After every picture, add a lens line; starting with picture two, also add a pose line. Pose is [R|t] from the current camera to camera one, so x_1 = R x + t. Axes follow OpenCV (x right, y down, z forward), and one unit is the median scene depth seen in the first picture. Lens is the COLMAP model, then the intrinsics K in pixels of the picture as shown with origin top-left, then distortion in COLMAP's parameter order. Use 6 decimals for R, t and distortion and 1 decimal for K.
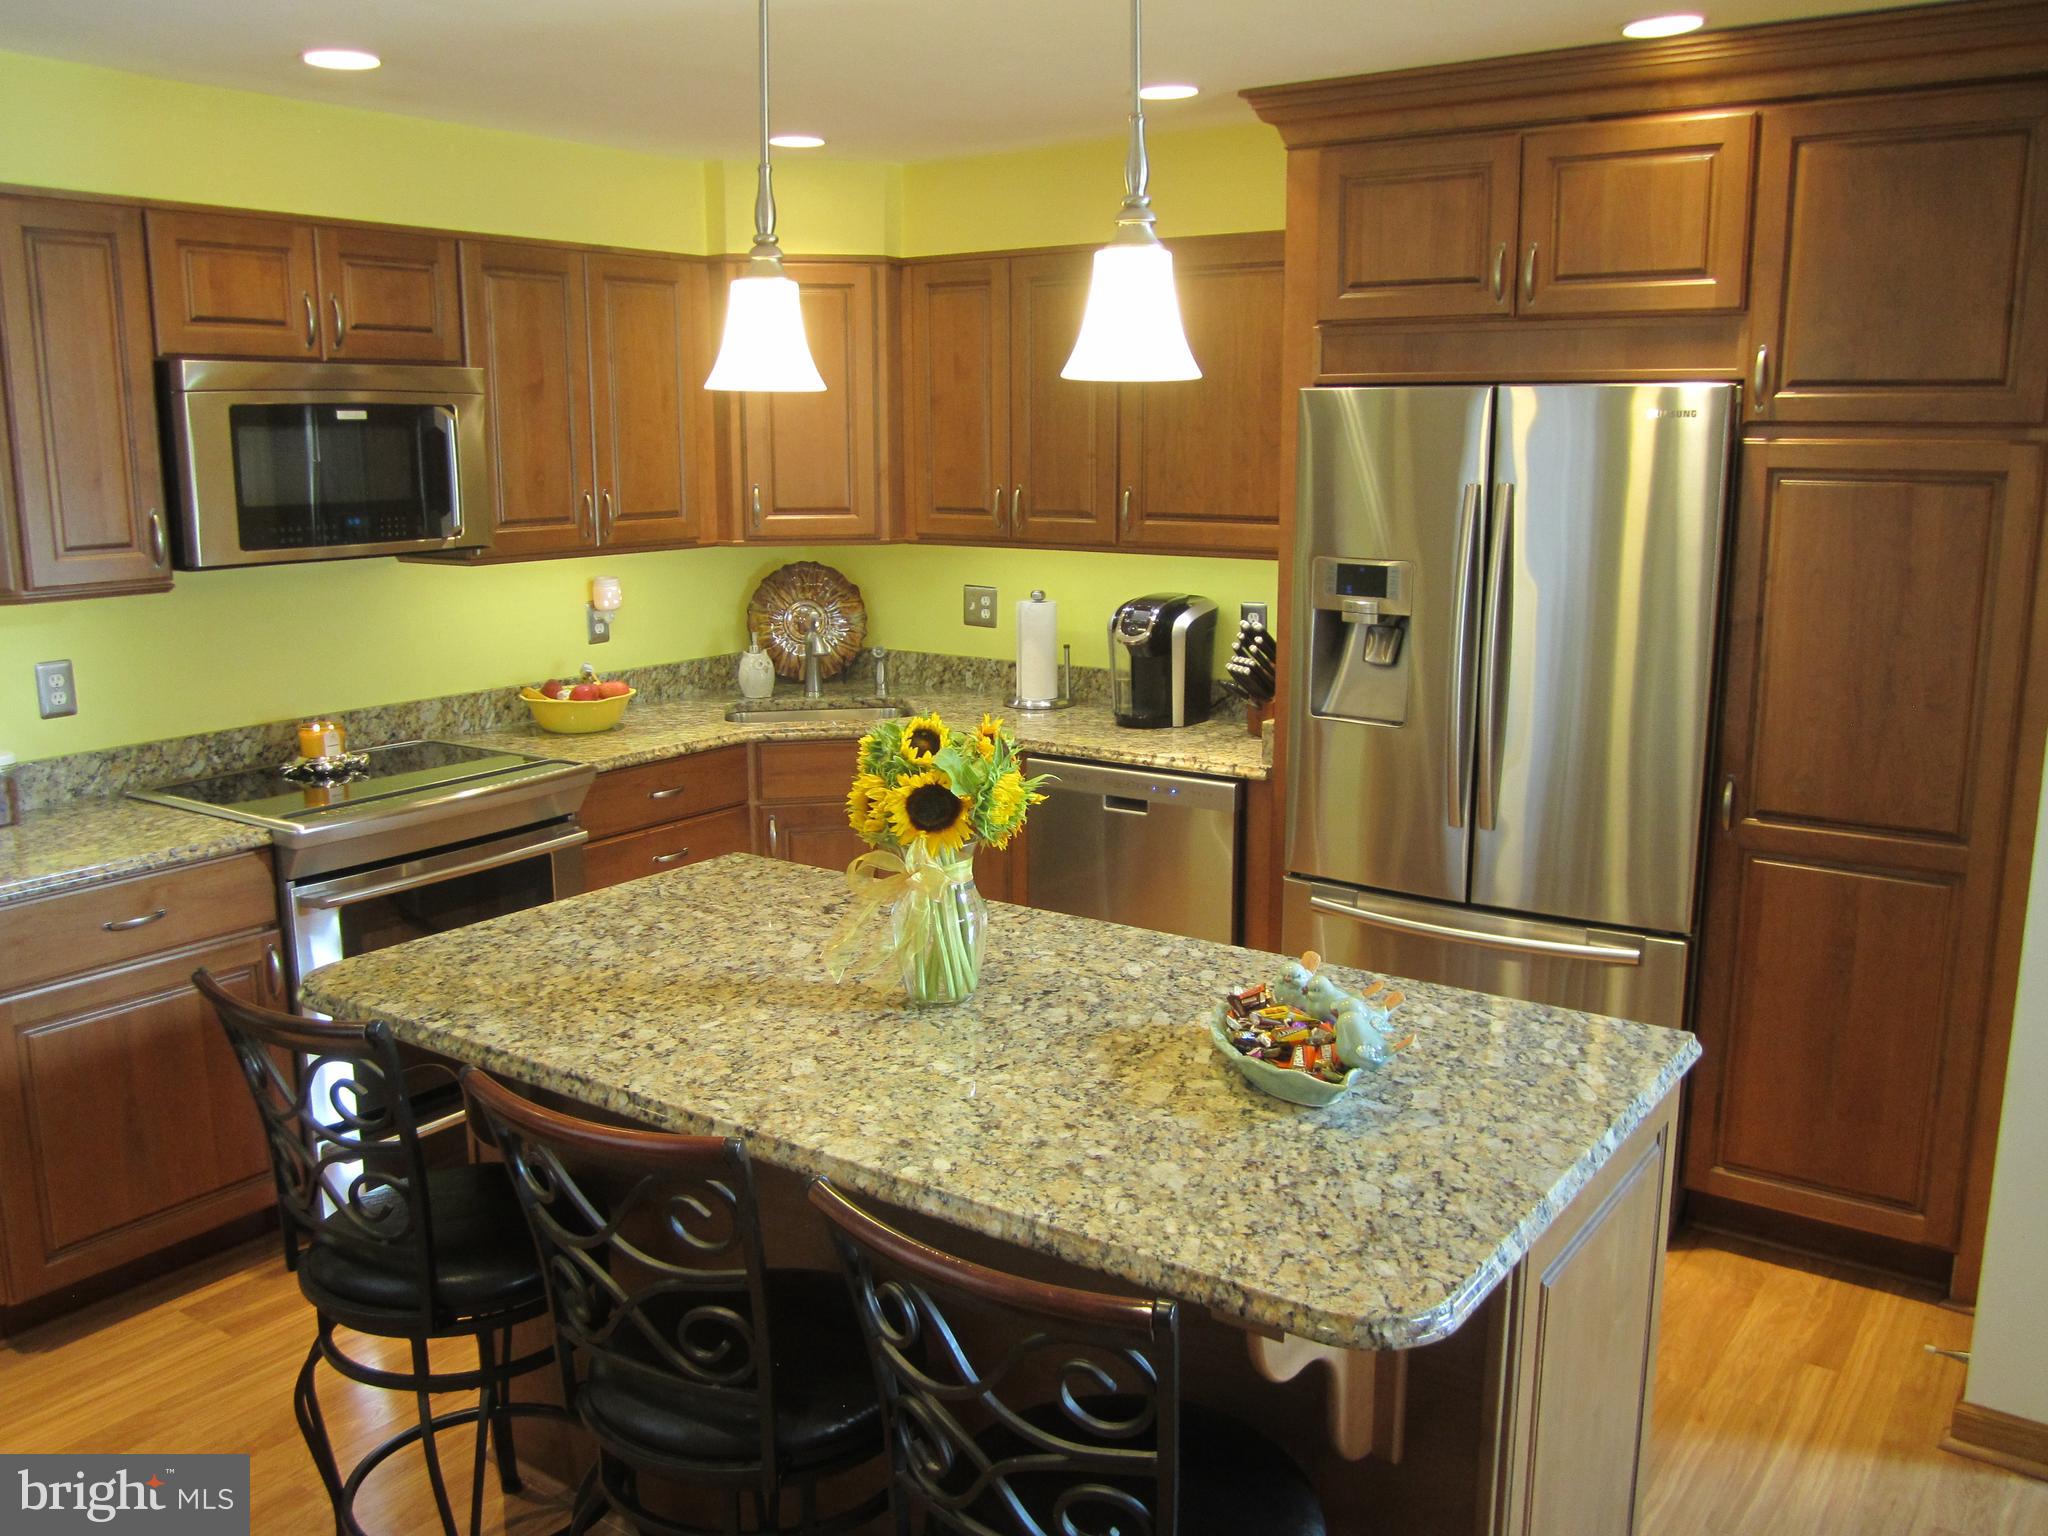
lens RADIAL K [[1711.7, 0, 1024.0], [0, 1711.7, 768.0], [0, 0, 1]] dist [-0.022610, 0.010103]
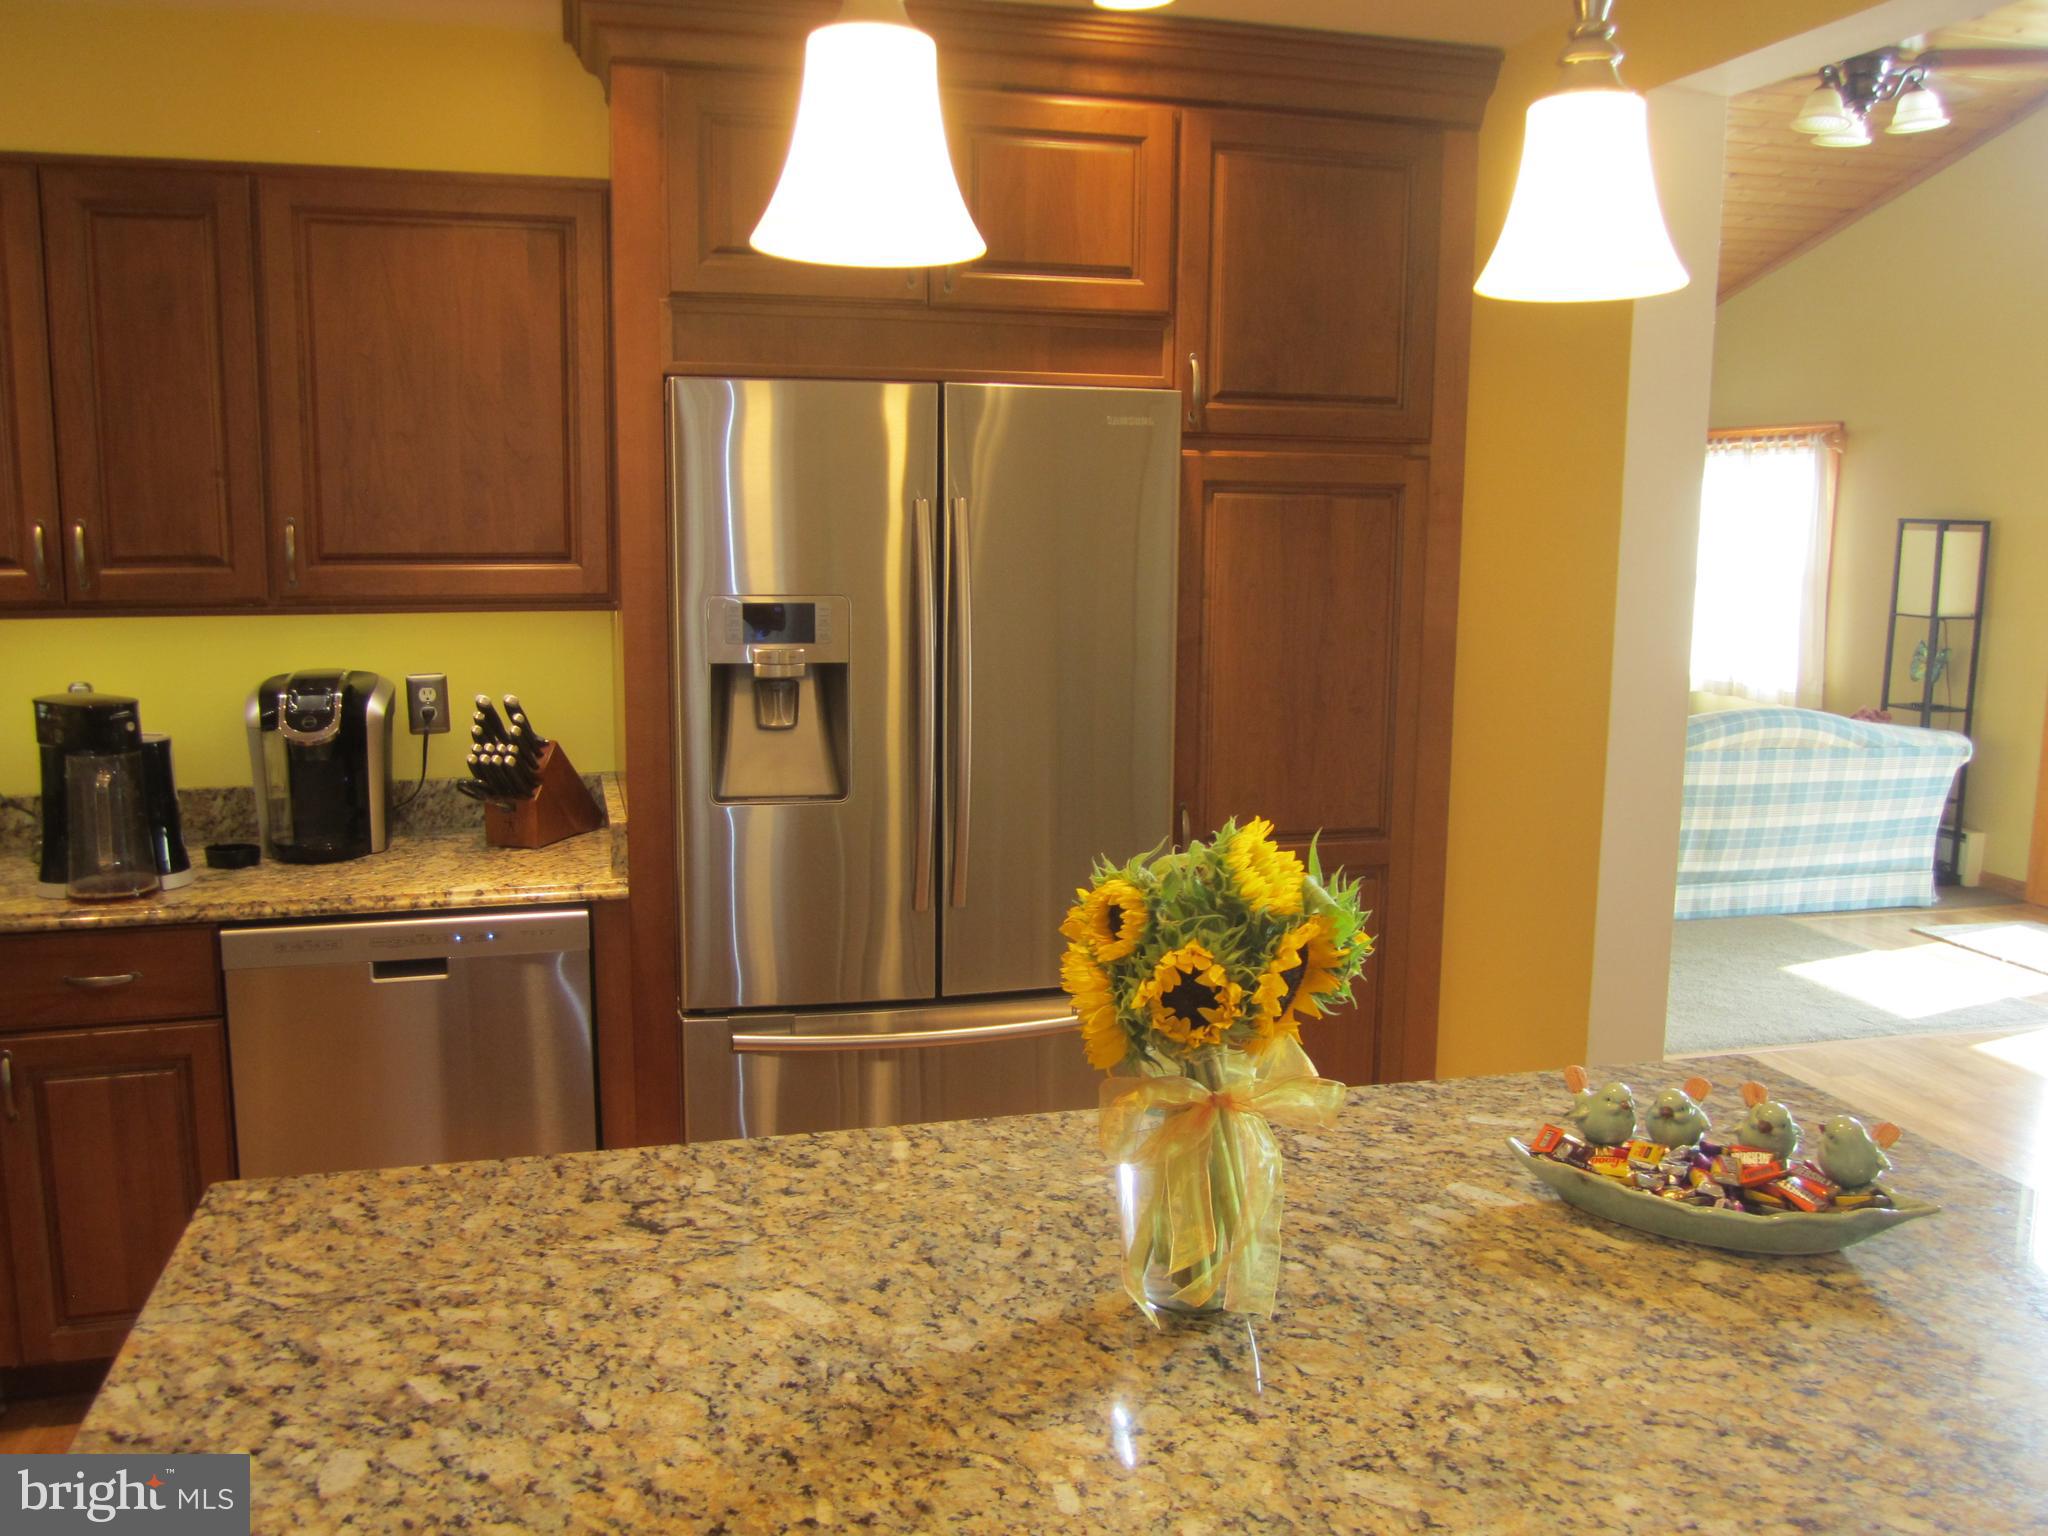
lens RADIAL K [[1711.7, 0, 1024.0], [0, 1711.7, 768.0], [0, 0, 1]] dist [-0.022610, 0.010103]
pose [[0.646393, -0.109780, 0.755066, -0.474898], [0.140171, 0.989838, 0.023918, -0.066281], [-0.750019, 0.090378, 0.655212, 0.572887]]
